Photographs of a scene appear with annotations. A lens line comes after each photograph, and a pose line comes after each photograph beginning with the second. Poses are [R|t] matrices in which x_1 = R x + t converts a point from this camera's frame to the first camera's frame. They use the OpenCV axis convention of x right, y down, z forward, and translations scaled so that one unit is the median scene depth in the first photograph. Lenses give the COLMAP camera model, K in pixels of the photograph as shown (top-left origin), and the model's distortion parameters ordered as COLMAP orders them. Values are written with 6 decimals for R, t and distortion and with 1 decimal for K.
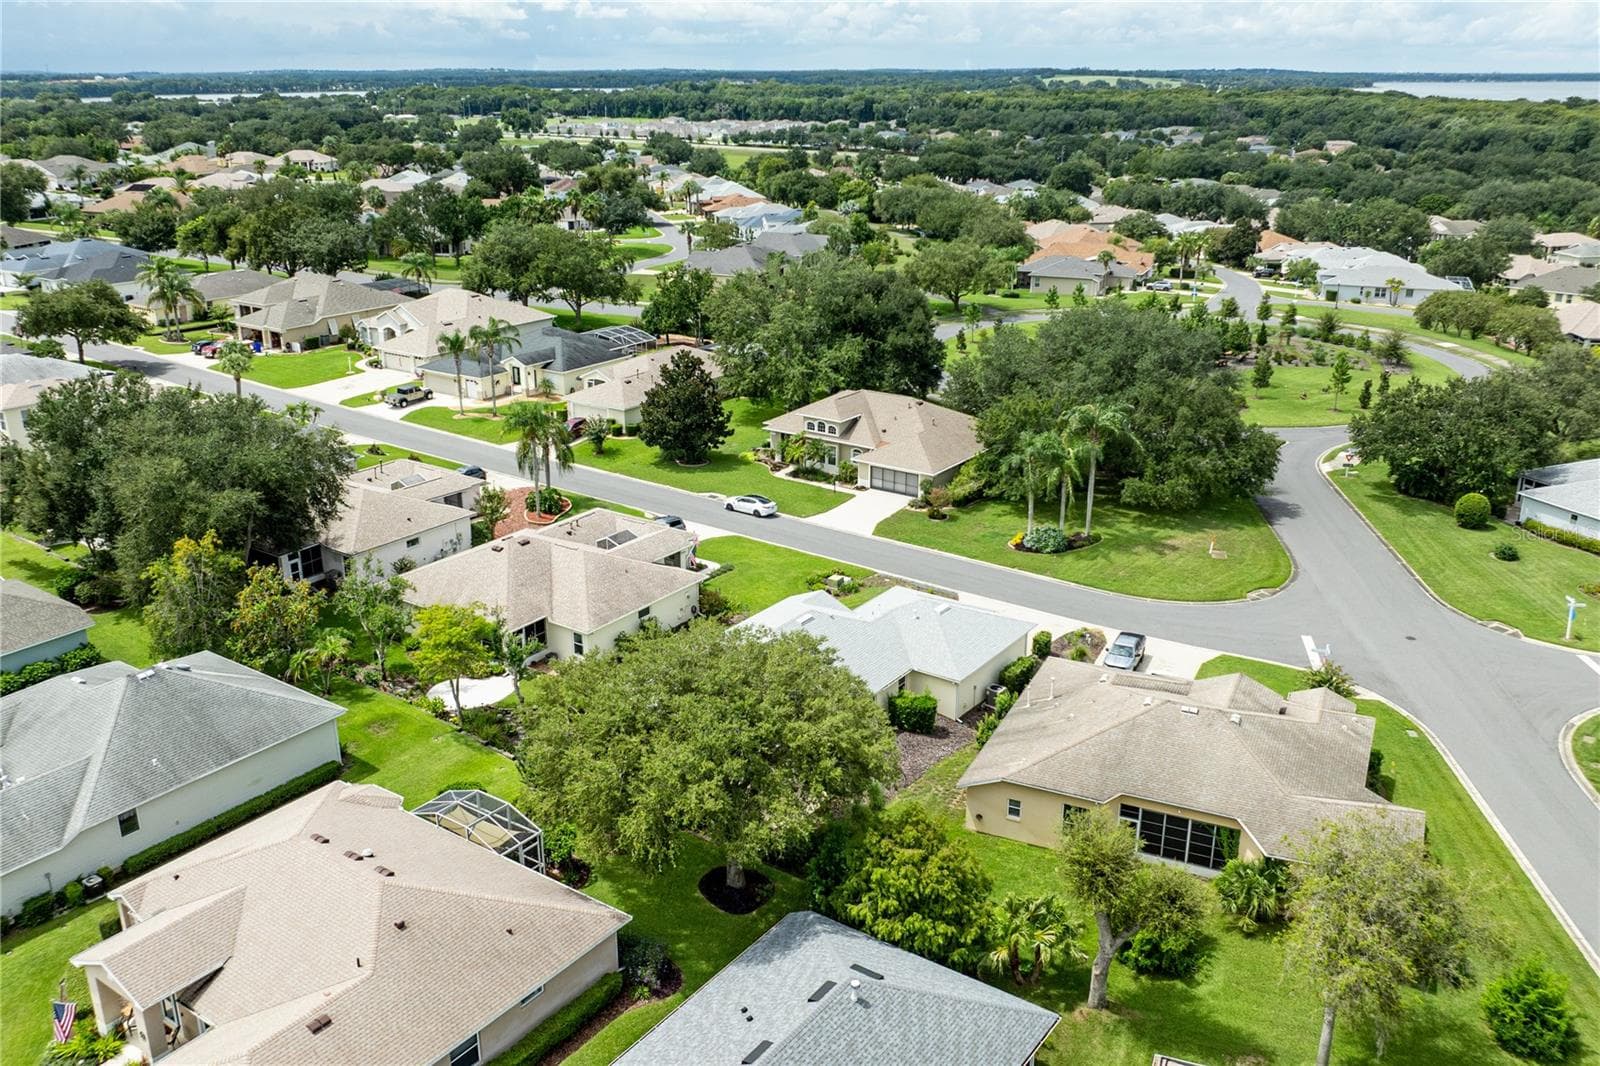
lens RADIAL K [[1341.3, 0, 781.1], [0, 1341.3, 530.4], [0, 0, 1]] dist [-0.004258, -0.040977]
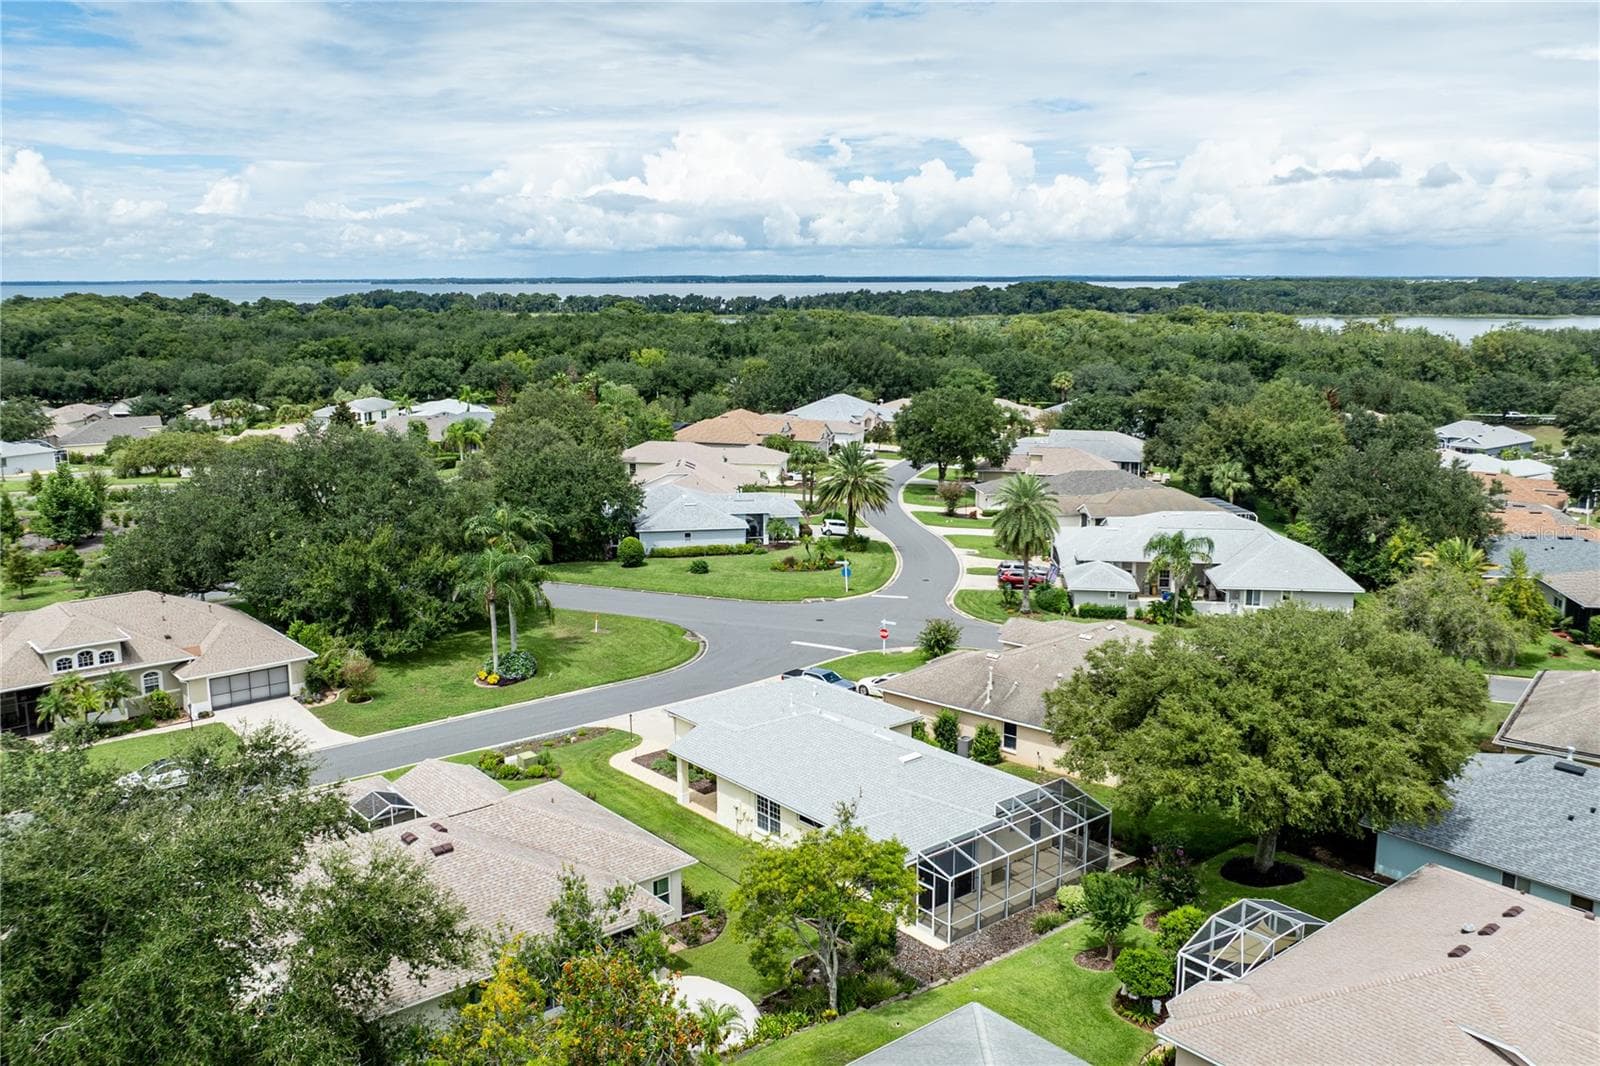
lens RADIAL K [[1341.3, 0, 781.1], [0, 1341.3, 530.4], [0, 0, 1]] dist [-0.004258, -0.040977]
pose [[0.254484, -0.177819, 0.950588, -0.567682], [0.324069, 0.941798, 0.089418, -0.097068], [-0.911163, 0.285301, 0.297298, 0.549043]]
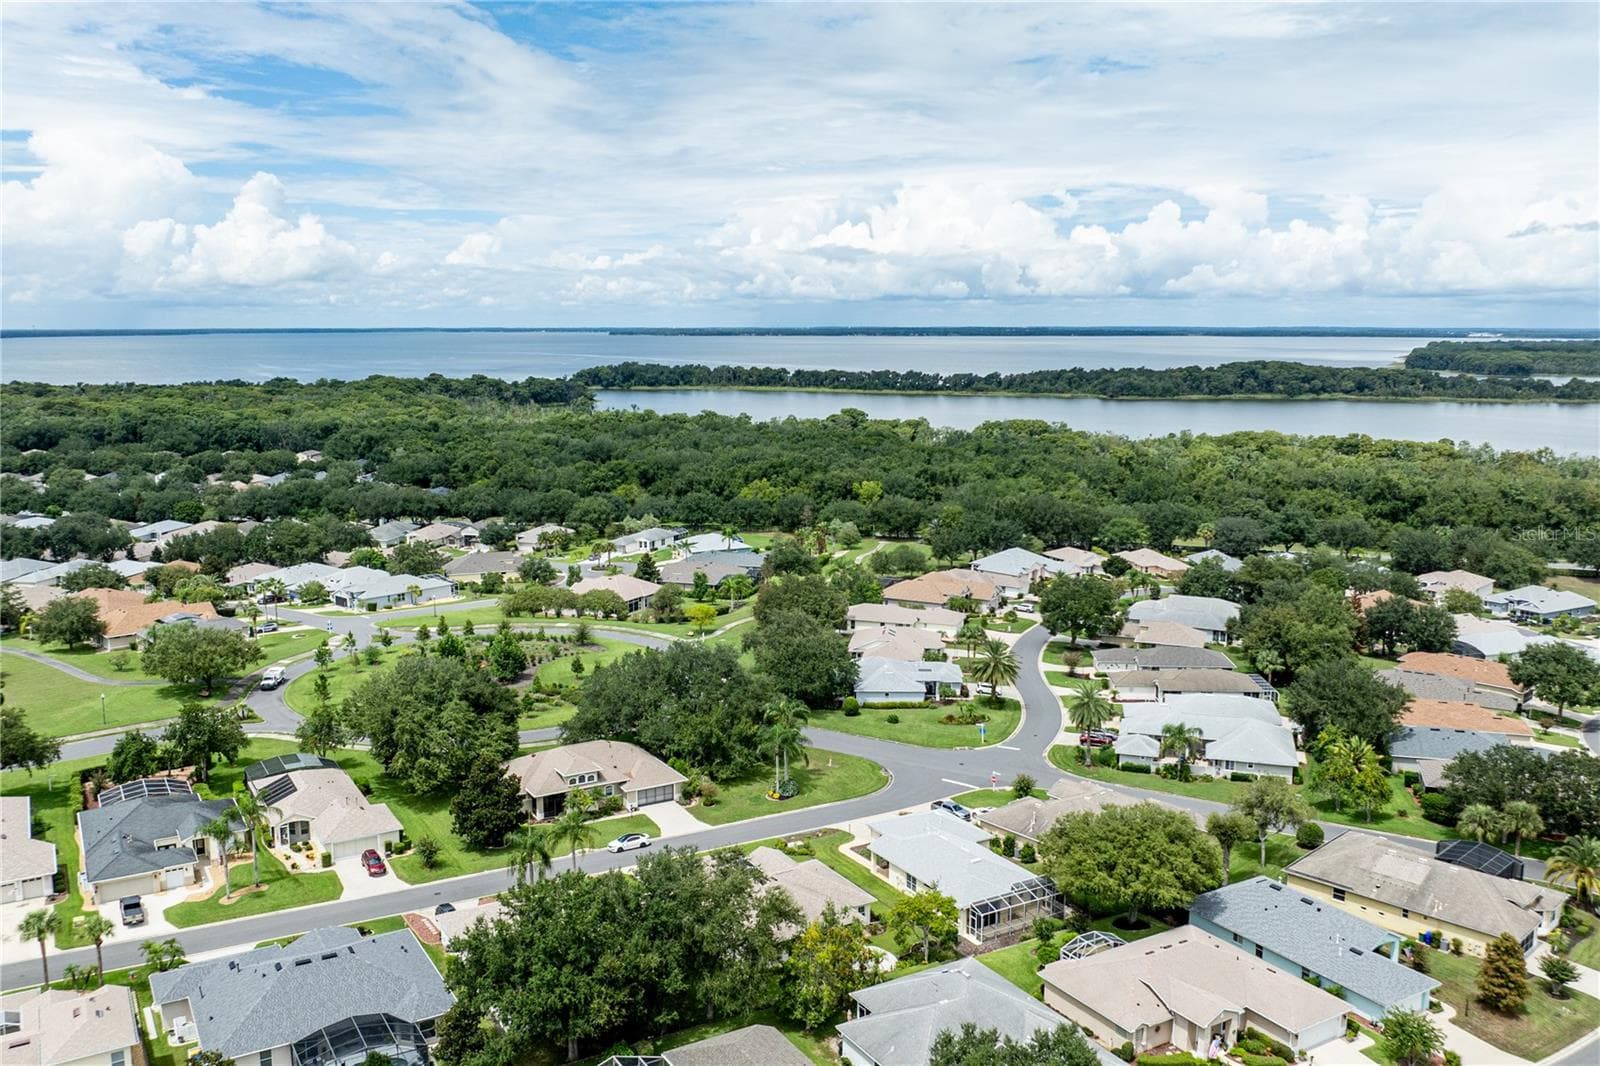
lens RADIAL K [[1341.3, 0, 781.1], [0, 1341.3, 530.4], [0, 0, 1]] dist [-0.004258, -0.040977]
pose [[0.408832, -0.137211, 0.902236, -1.209722], [0.301539, 0.953417, 0.008358, -0.302524], [-0.861354, 0.268642, 0.431162, 0.221307]]
